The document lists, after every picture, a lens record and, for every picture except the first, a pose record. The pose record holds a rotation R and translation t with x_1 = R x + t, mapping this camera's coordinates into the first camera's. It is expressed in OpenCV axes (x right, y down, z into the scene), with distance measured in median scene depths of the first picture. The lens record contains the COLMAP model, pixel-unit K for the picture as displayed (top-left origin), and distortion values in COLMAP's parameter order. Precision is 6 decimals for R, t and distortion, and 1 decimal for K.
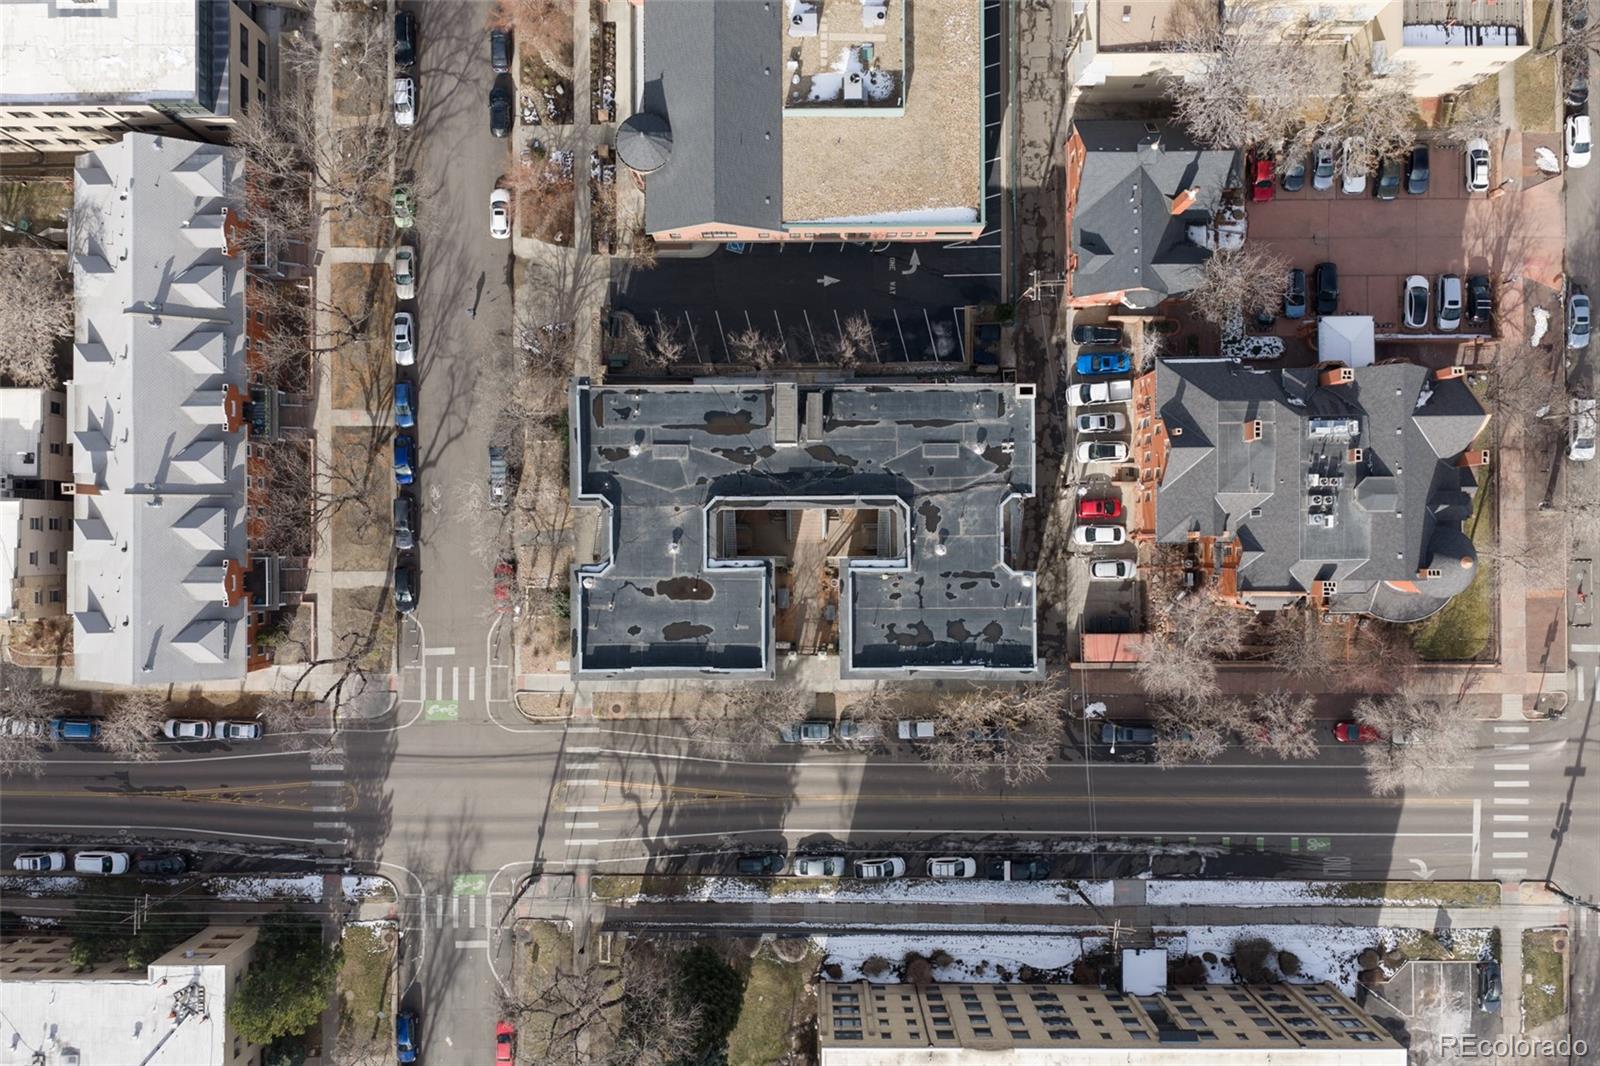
lens RADIAL K [[1319.0, 0, 805.1], [0, 1319.0, 510.6], [0, 0, 1]] dist [0.025081, -0.038329]
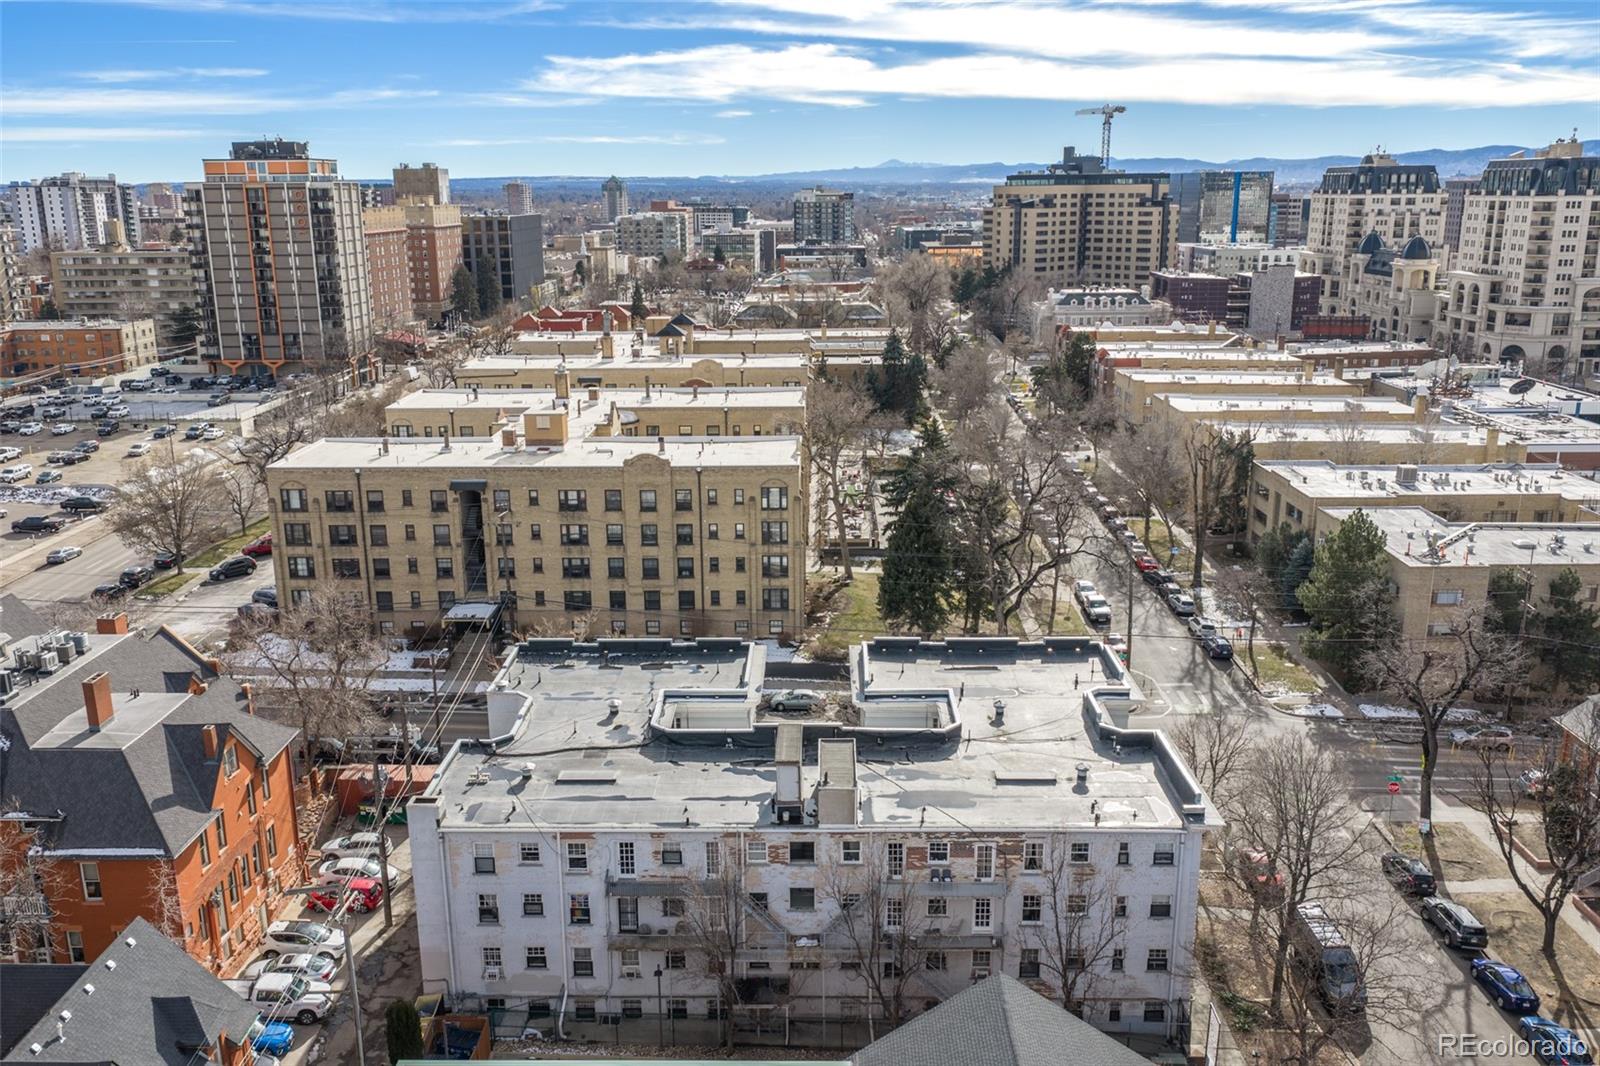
lens RADIAL K [[1319.0, 0, 792.8], [0, 1319.0, 547.0], [0, 0, 1]] dist [0.025081, -0.038329]
pose [[-0.999683, 0.006778, 0.024260, -0.006619], [0.021803, -0.249472, 0.968136, -0.561217], [0.012614, 0.968358, 0.249245, 0.678577]]
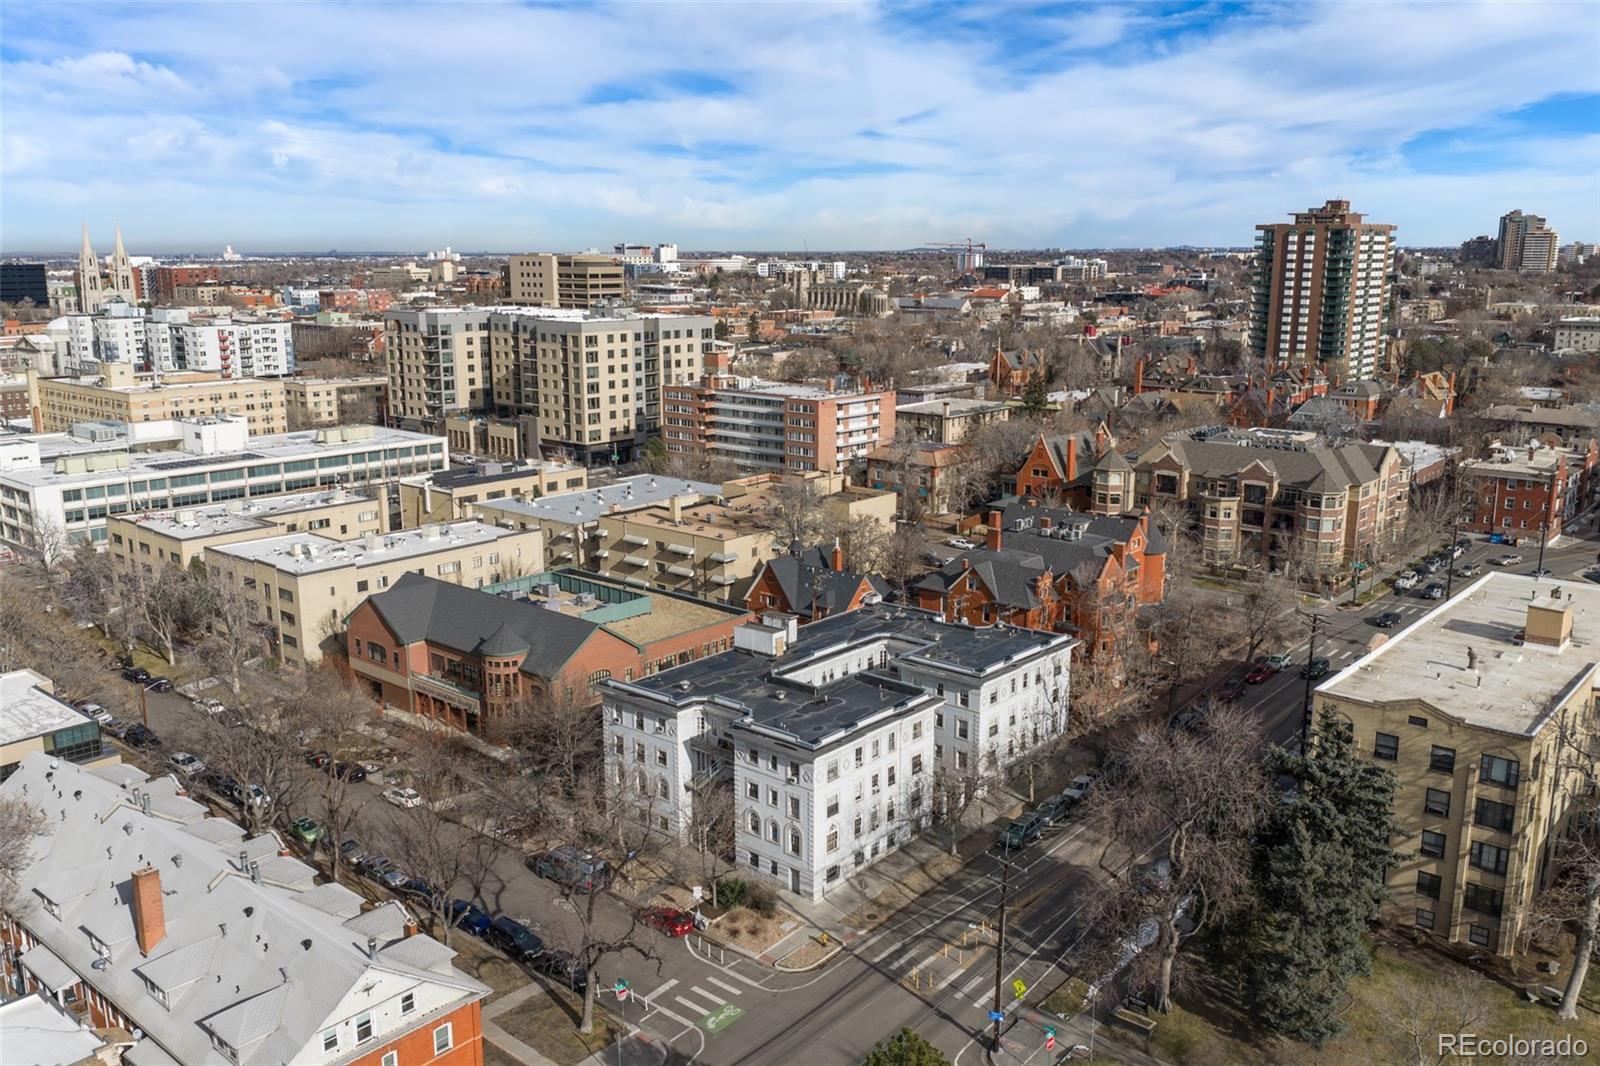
lens RADIAL K [[1319.0, 0, 792.2], [0, 1319.0, 541.2], [0, 0, 1]] dist [0.025081, -0.038329]
pose [[0.658315, -0.161844, 0.735138, -0.742234], [0.752722, 0.148736, -0.641317, 0.606621], [-0.005548, 0.975543, 0.219739, 0.605730]]
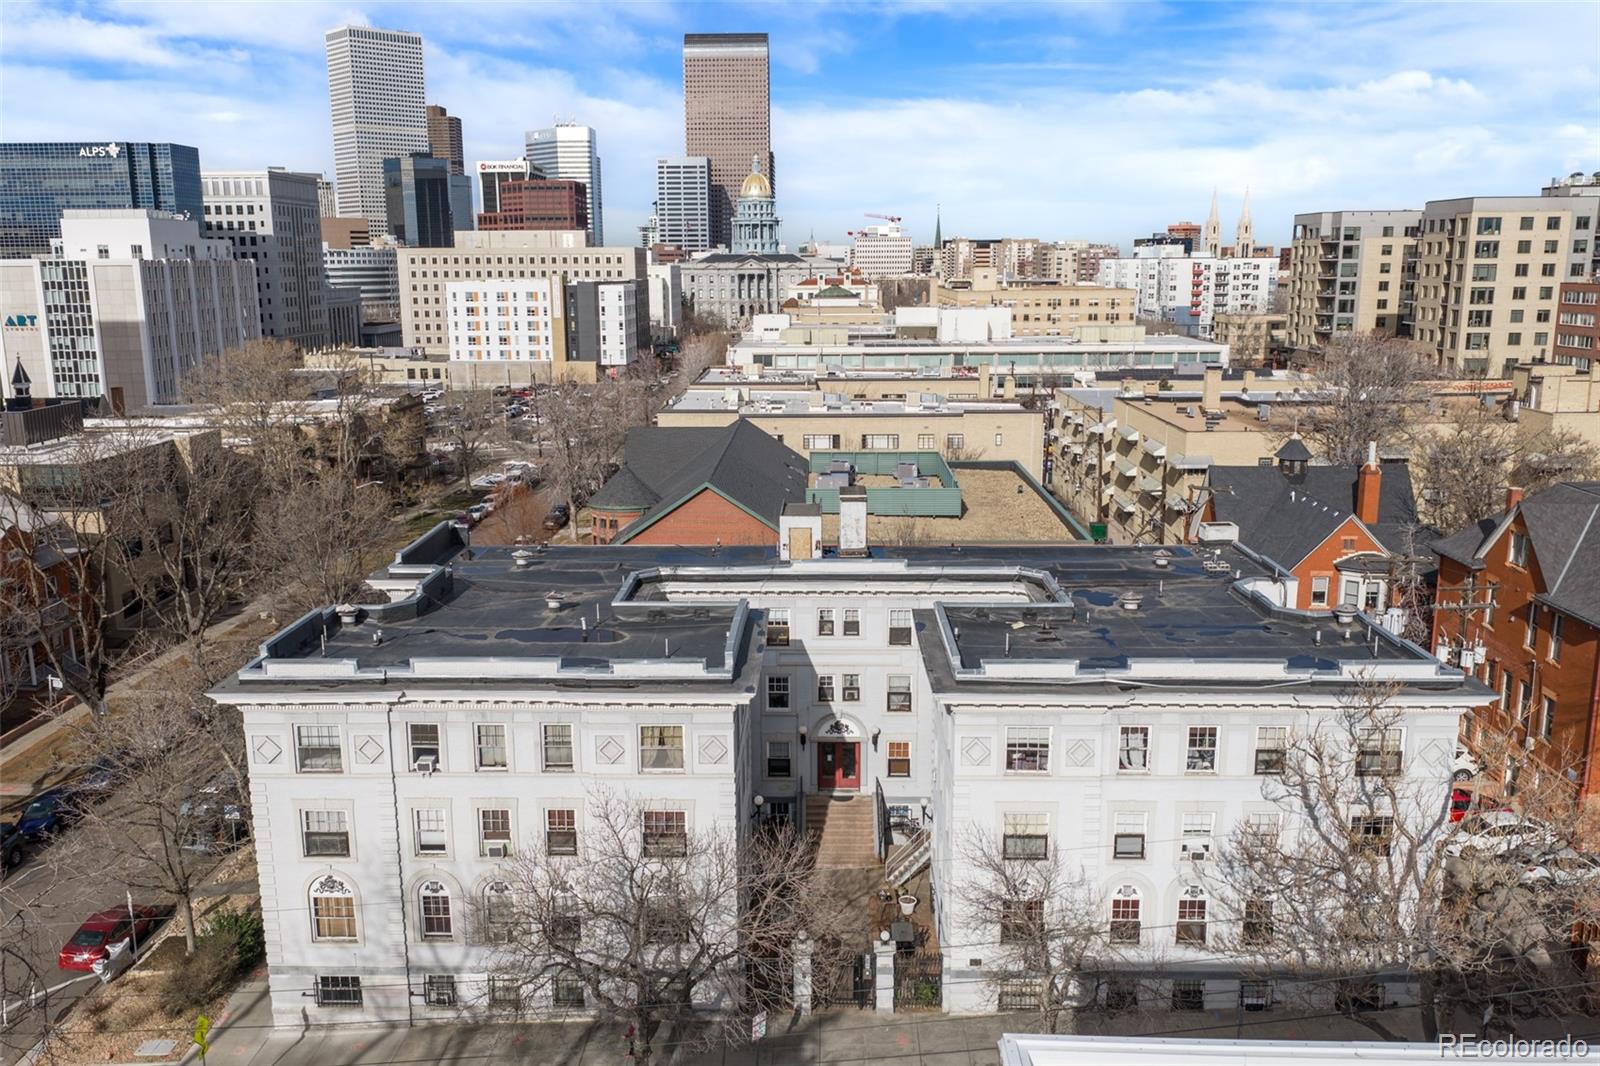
lens RADIAL K [[1319.0, 0, 797.8], [0, 1319.0, 526.5], [0, 0, 1]] dist [0.025081, -0.038329]
pose [[0.999634, 0.000853, -0.027021, 0.000568], [-0.026641, 0.201113, -0.979206, 0.441004], [0.004599, 0.979568, 0.201062, 0.802344]]
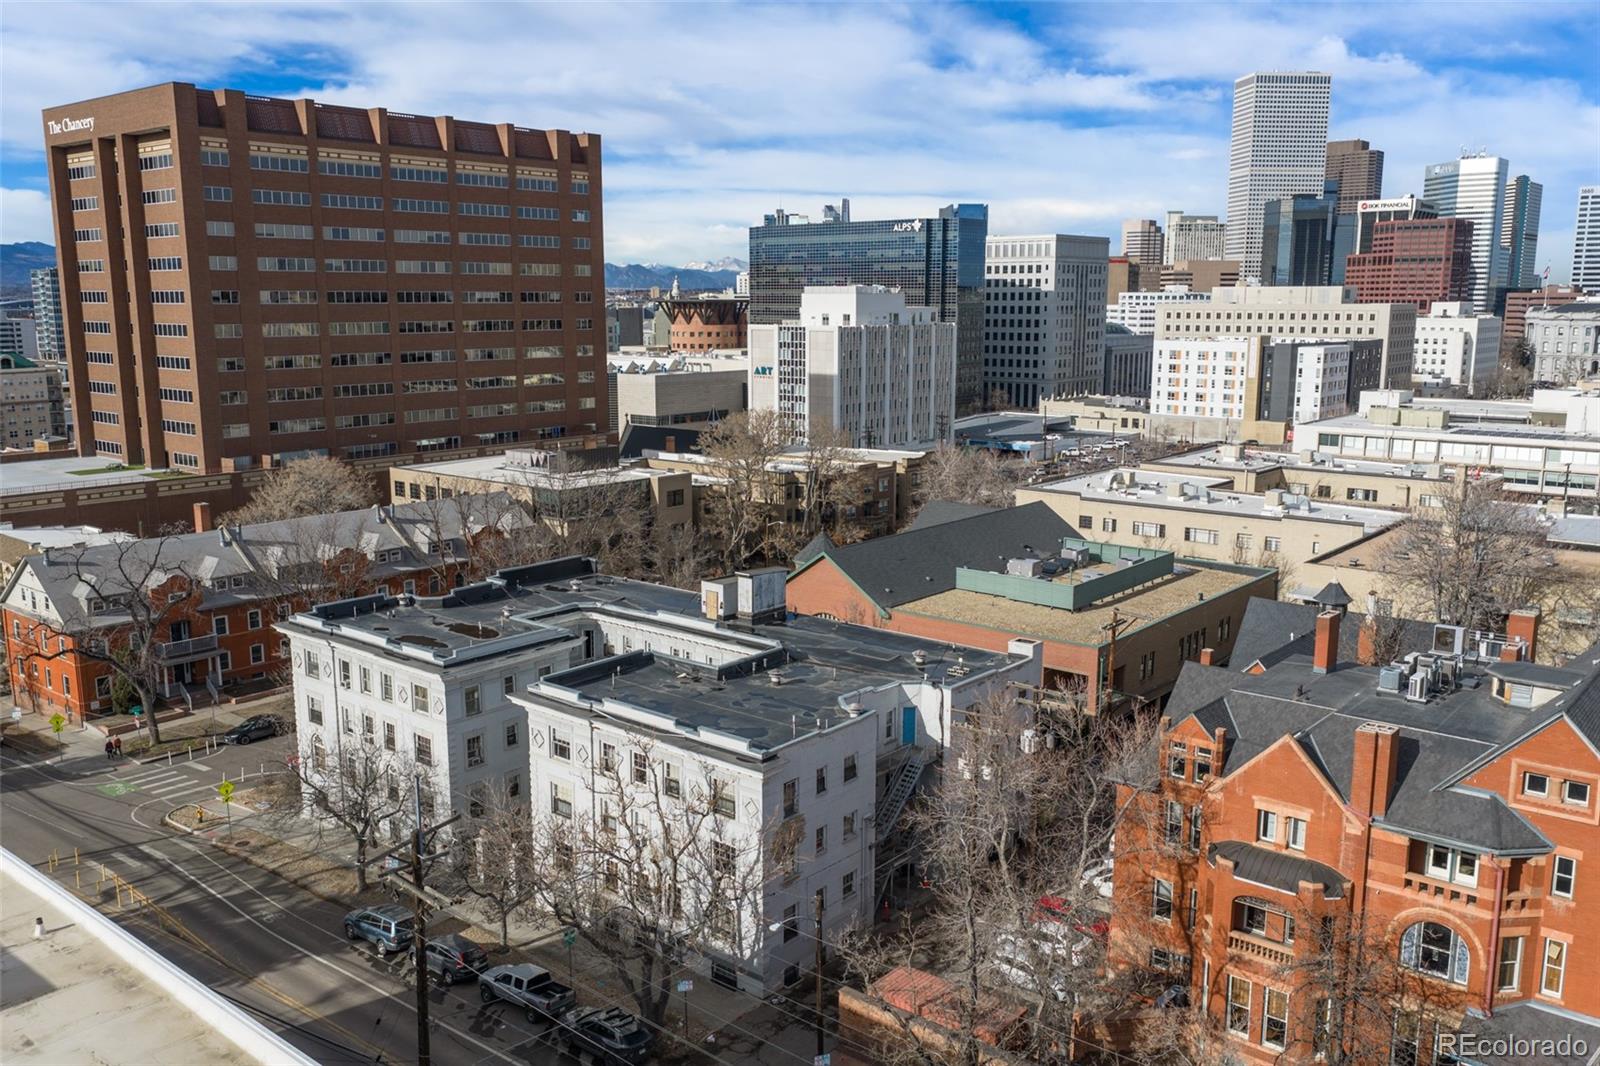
lens RADIAL K [[1319.0, 0, 795.5], [0, 1319.0, 559.0], [0, 0, 1]] dist [0.025081, -0.038329]
pose [[0.763731, 0.125504, -0.633217, 0.455041], [-0.645524, 0.154129, -0.748026, 0.440336], [0.003717, 0.980048, 0.198729, 0.749382]]
